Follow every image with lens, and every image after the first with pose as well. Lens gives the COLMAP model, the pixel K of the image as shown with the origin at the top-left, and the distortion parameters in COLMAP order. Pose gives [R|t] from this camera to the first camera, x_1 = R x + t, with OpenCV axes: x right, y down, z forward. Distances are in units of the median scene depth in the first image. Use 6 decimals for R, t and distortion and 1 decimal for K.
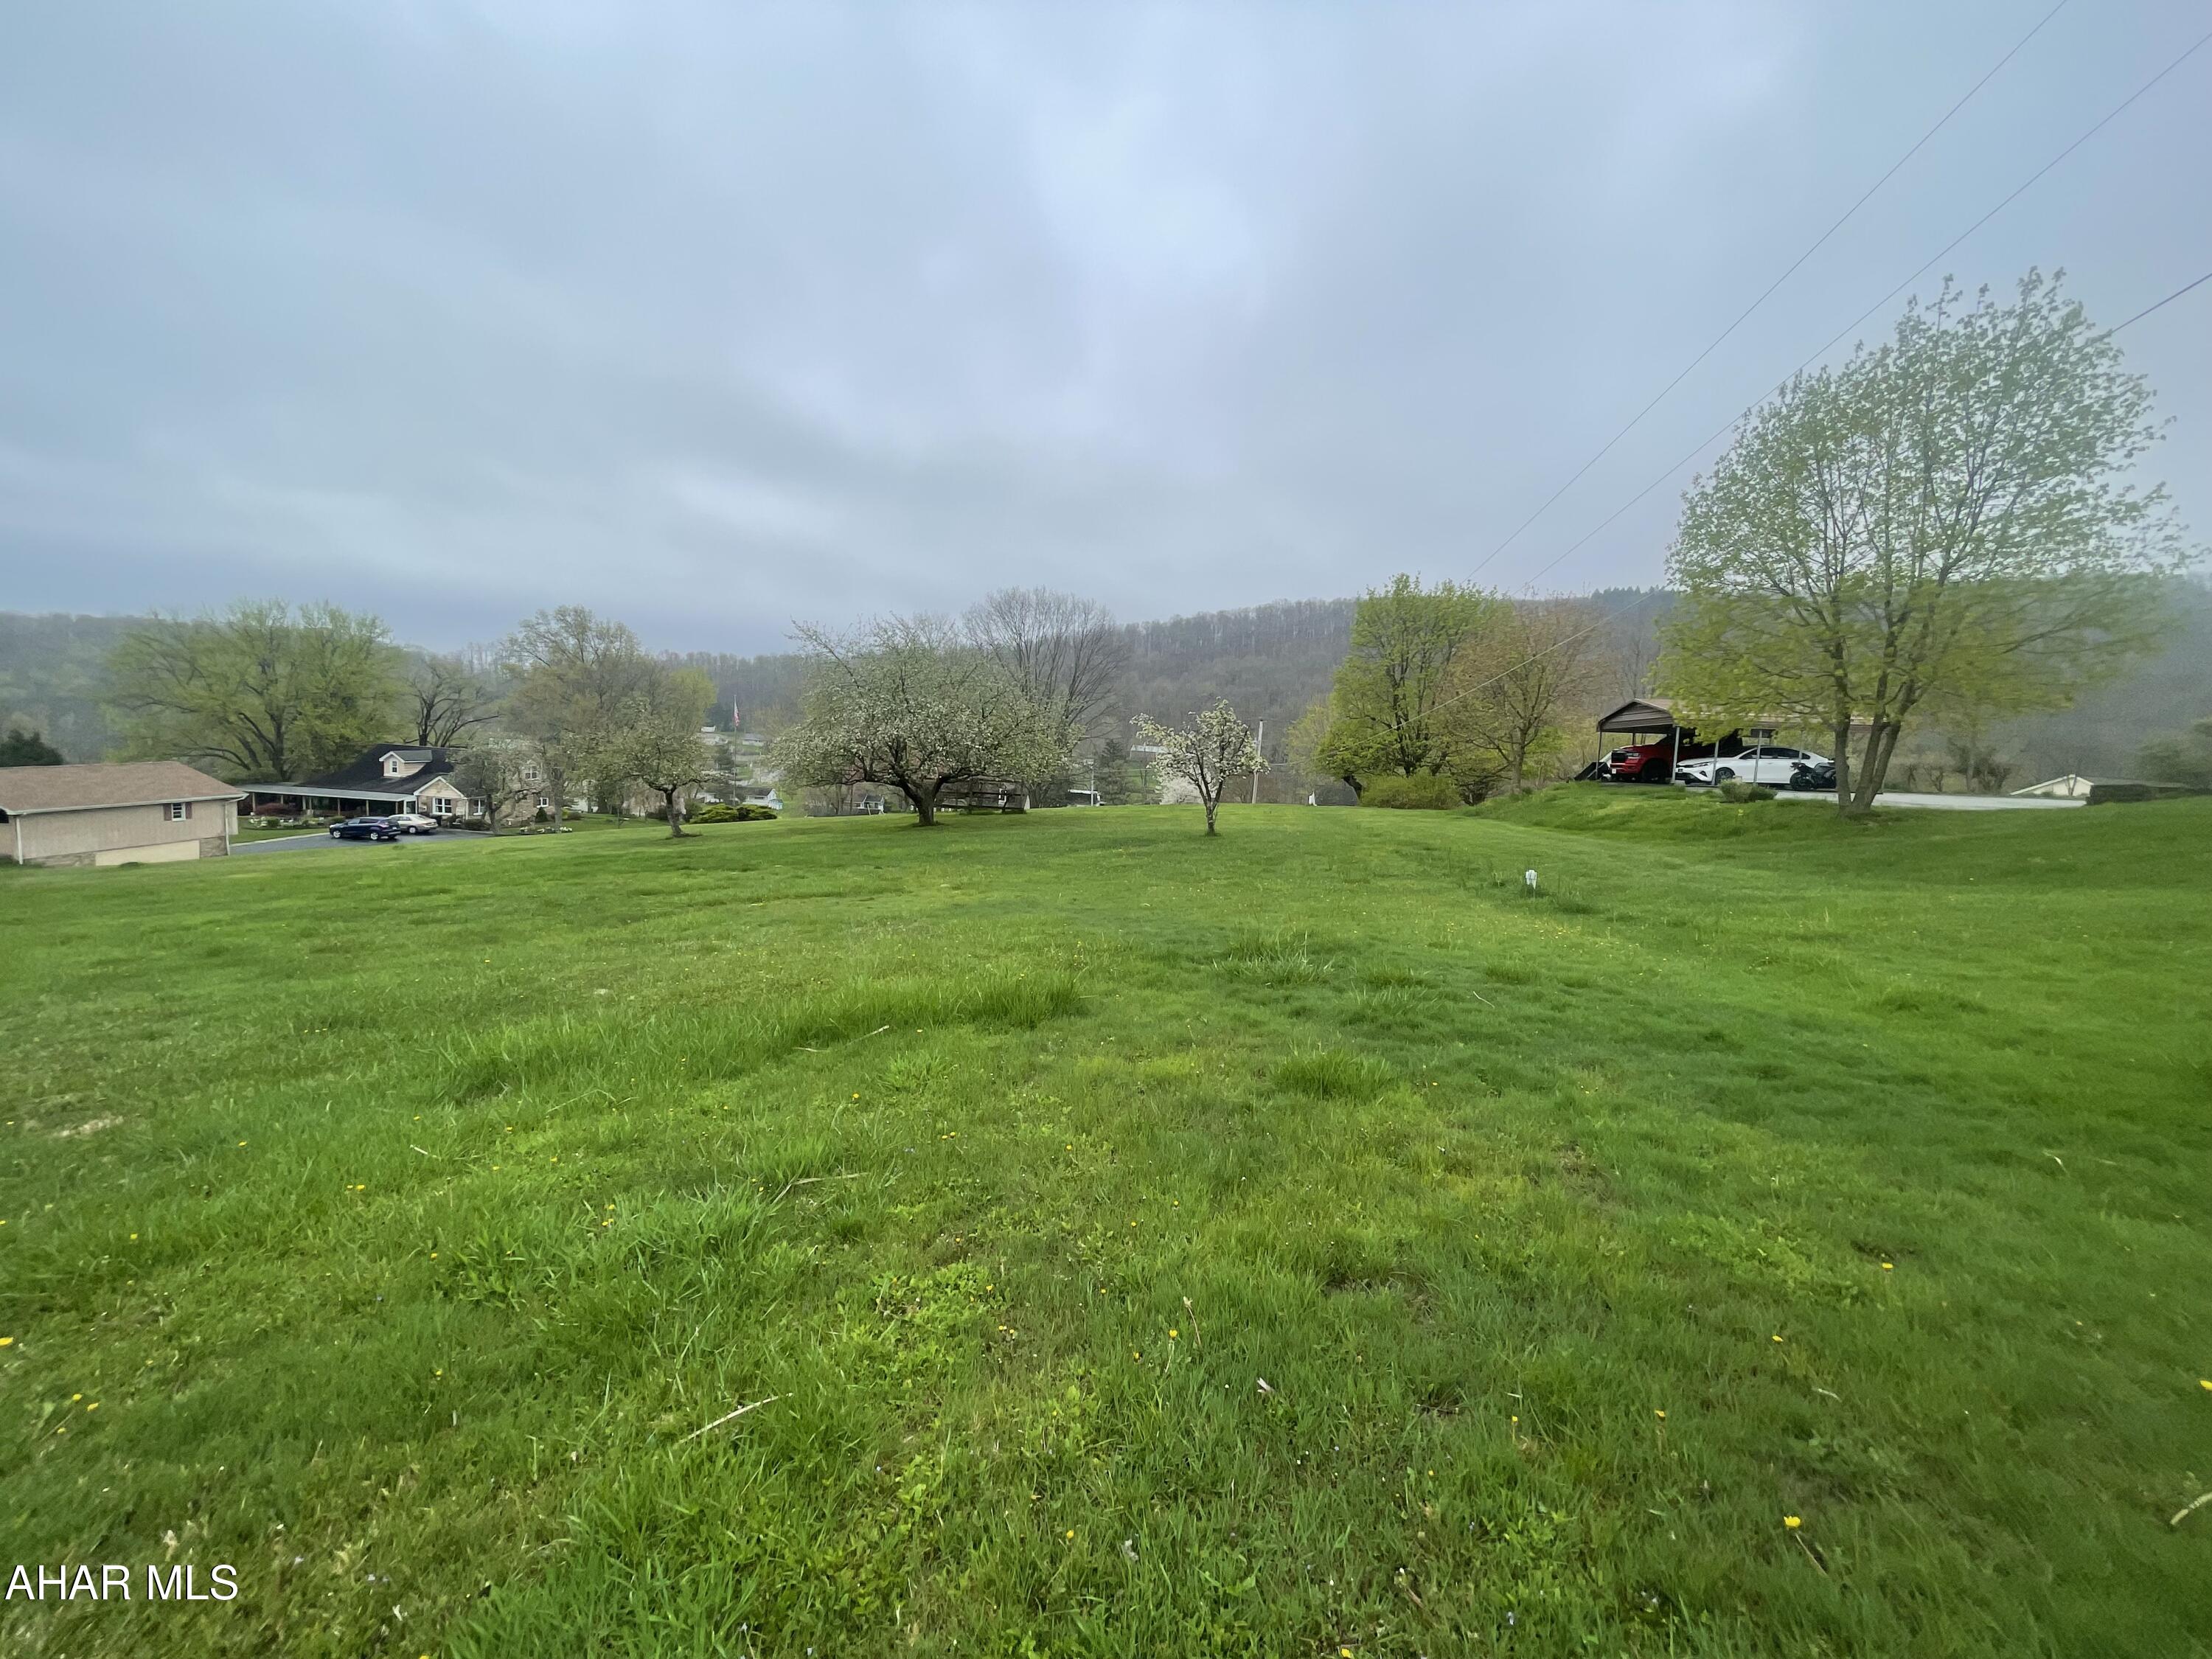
lens RADIAL K [[900.2, 0, 1105.8], [0, 900.2, 829.9], [0, 0, 1]] dist [-0.001410, 0.001555]
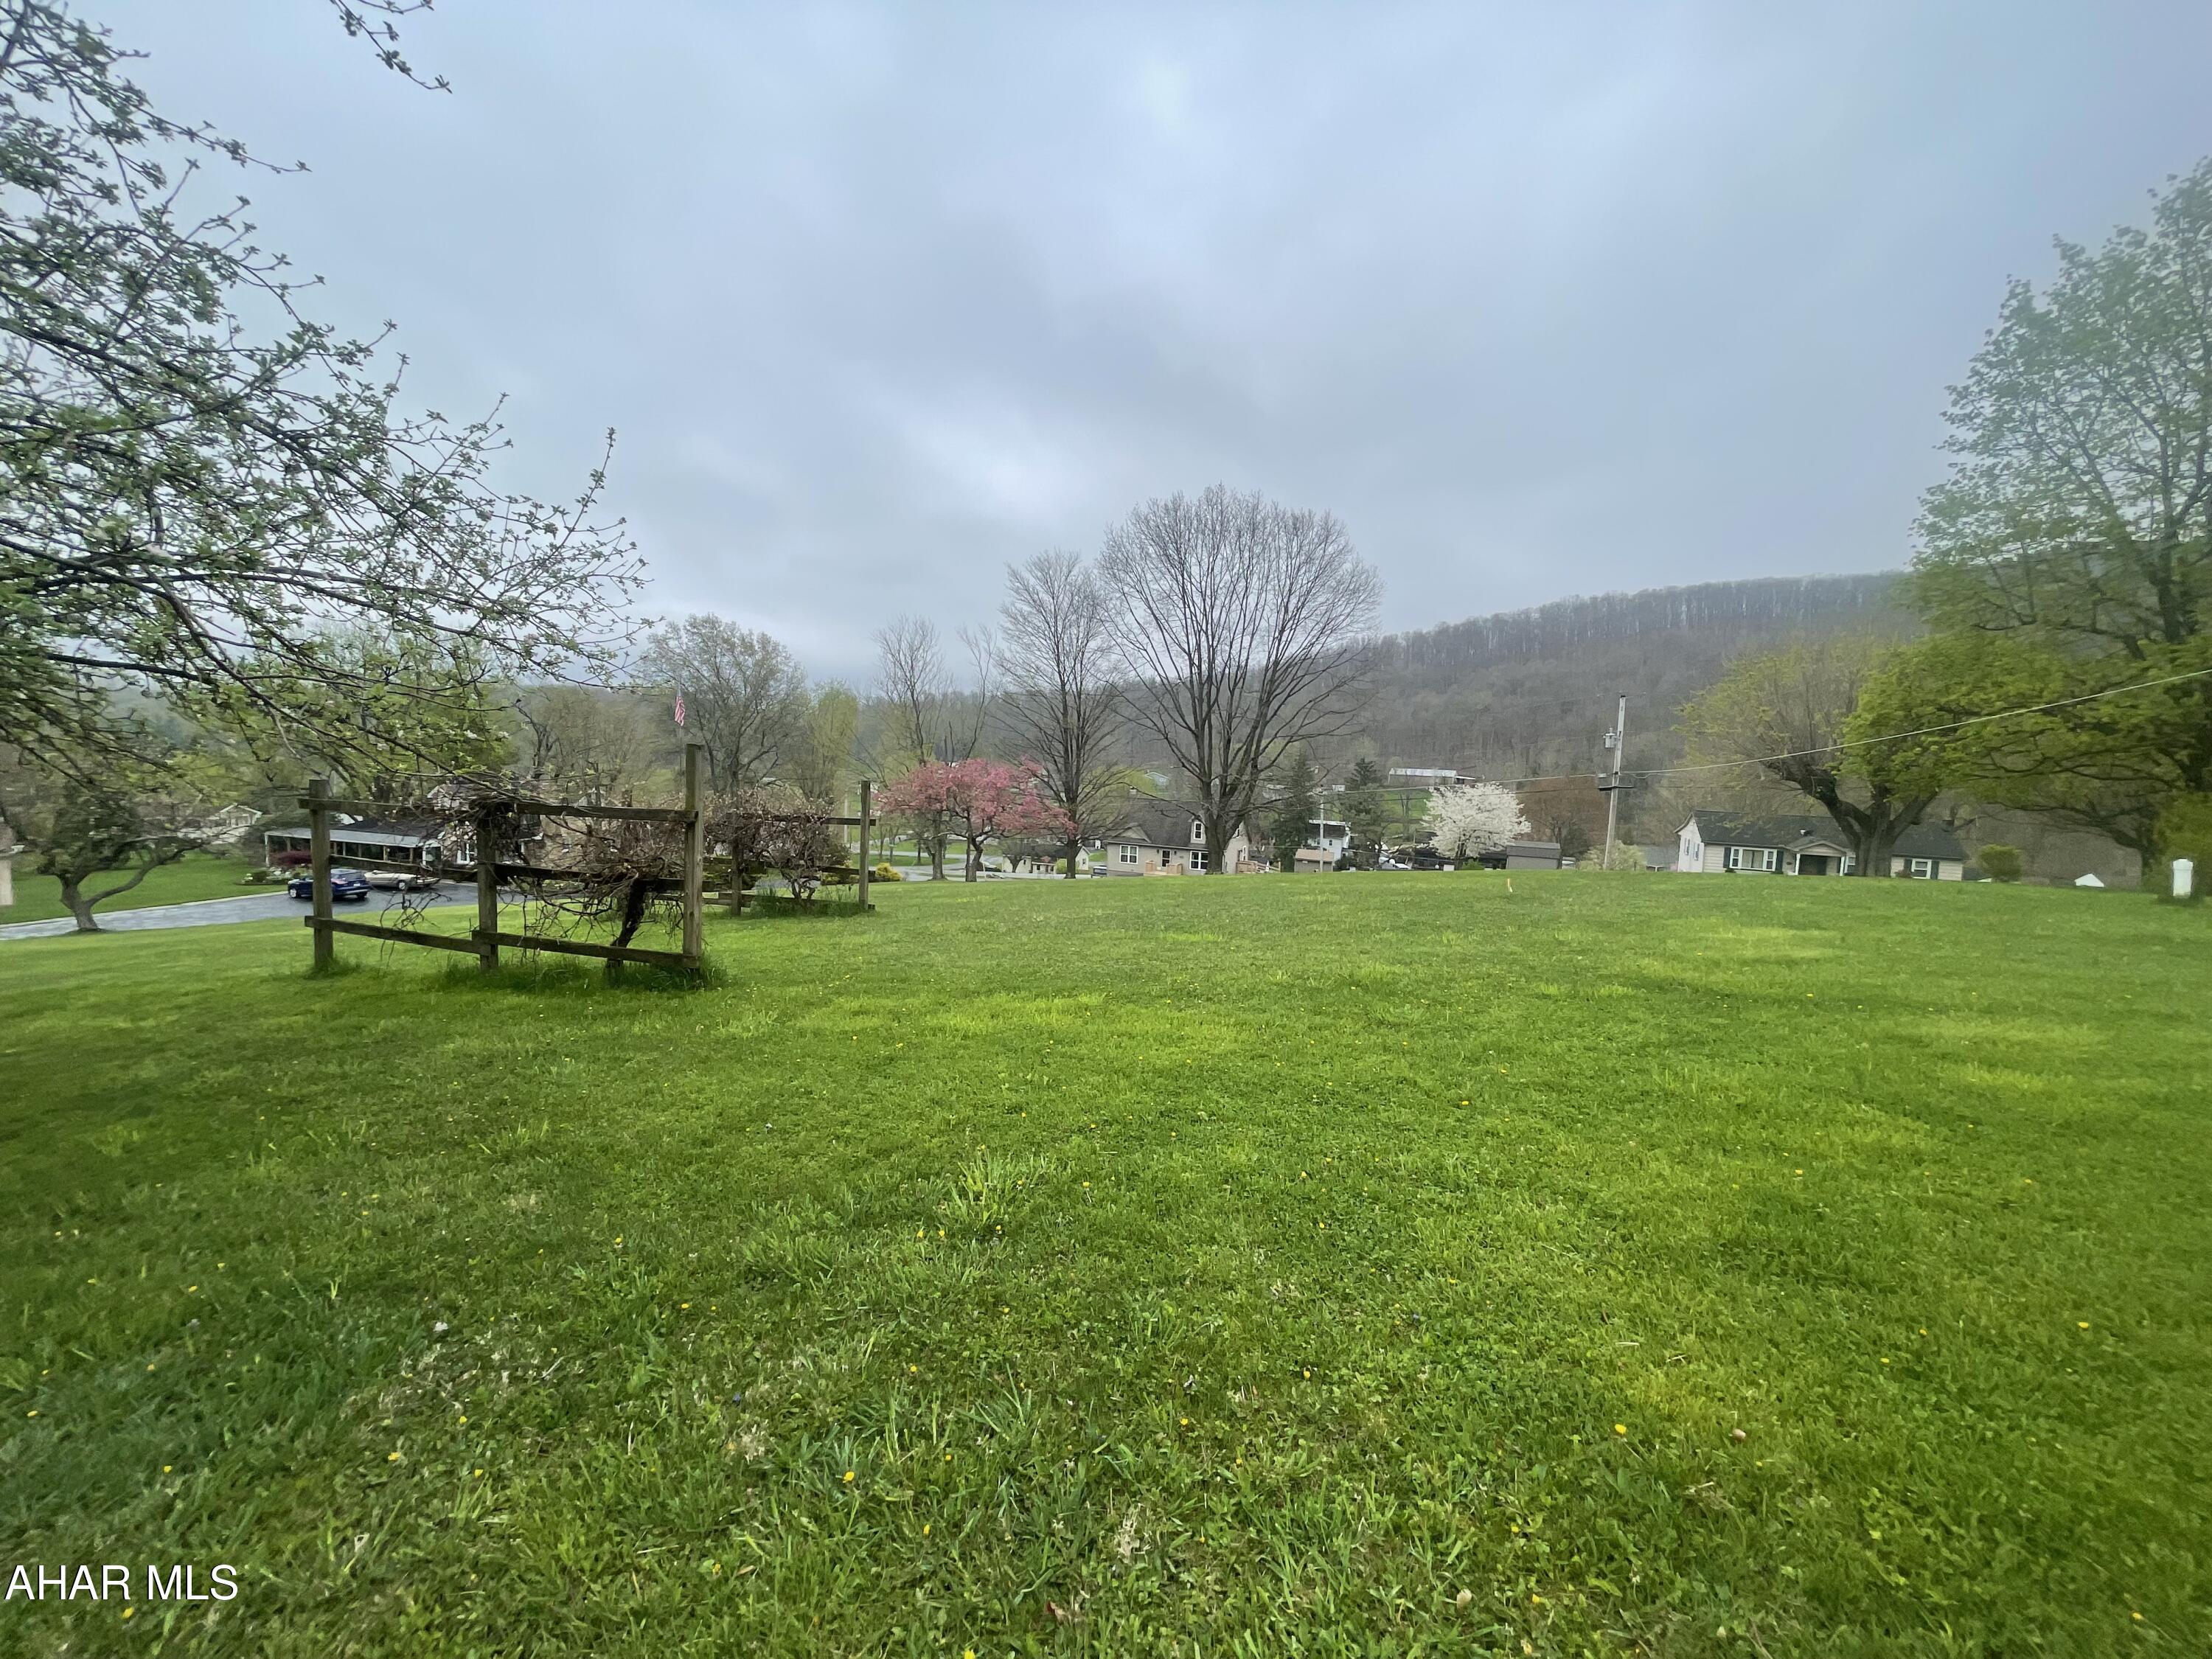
lens RADIAL K [[900.2, 0, 1111.6], [0, 900.2, 823.2], [0, 0, 1]] dist [-0.001410, 0.001555]
pose [[0.962346, -0.011819, -0.271570, 0.022275], [0.000464, 0.999124, -0.041840, -0.019656], [0.271827, 0.040139, 0.961509, 0.408596]]
